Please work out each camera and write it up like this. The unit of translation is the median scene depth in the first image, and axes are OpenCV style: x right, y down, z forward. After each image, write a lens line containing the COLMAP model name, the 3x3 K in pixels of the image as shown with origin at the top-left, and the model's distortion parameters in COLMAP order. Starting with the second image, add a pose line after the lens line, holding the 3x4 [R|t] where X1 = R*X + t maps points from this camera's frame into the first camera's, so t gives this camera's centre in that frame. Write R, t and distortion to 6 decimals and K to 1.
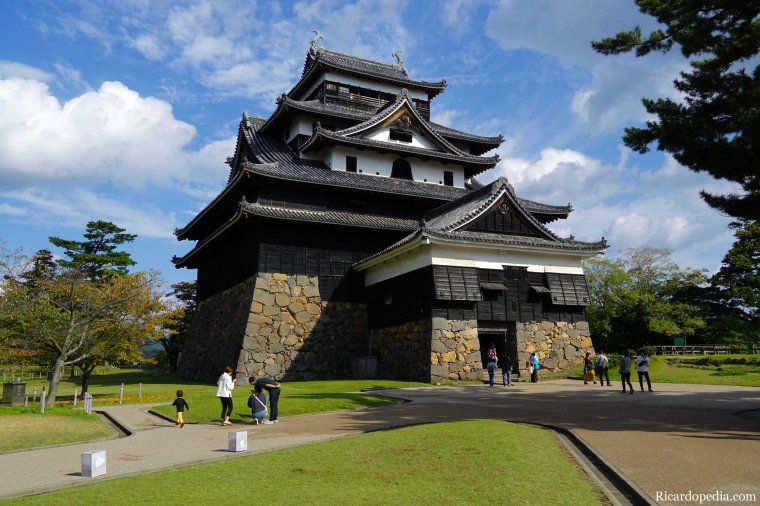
lens RADIAL K [[671.5, 0, 381.8], [0, 671.5, 252.7], [0, 0, 1]] dist [0.019278, 0.005223]
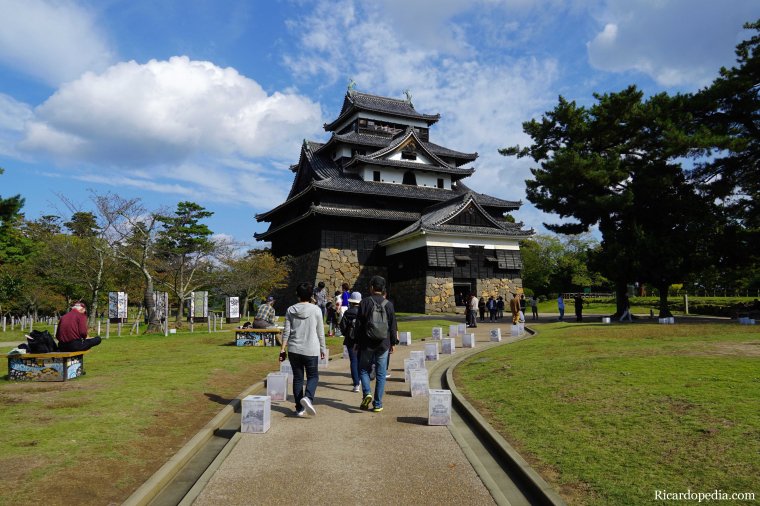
lens RADIAL K [[671.5, 0, 380.0], [0, 671.5, 252.4], [0, 0, 1]] dist [0.019278, 0.005223]
pose [[0.999866, 0.001141, -0.016356, -0.013552], [0.000043, 0.997391, 0.072193, -0.075501], [0.016396, -0.072184, 0.997257, -0.606252]]
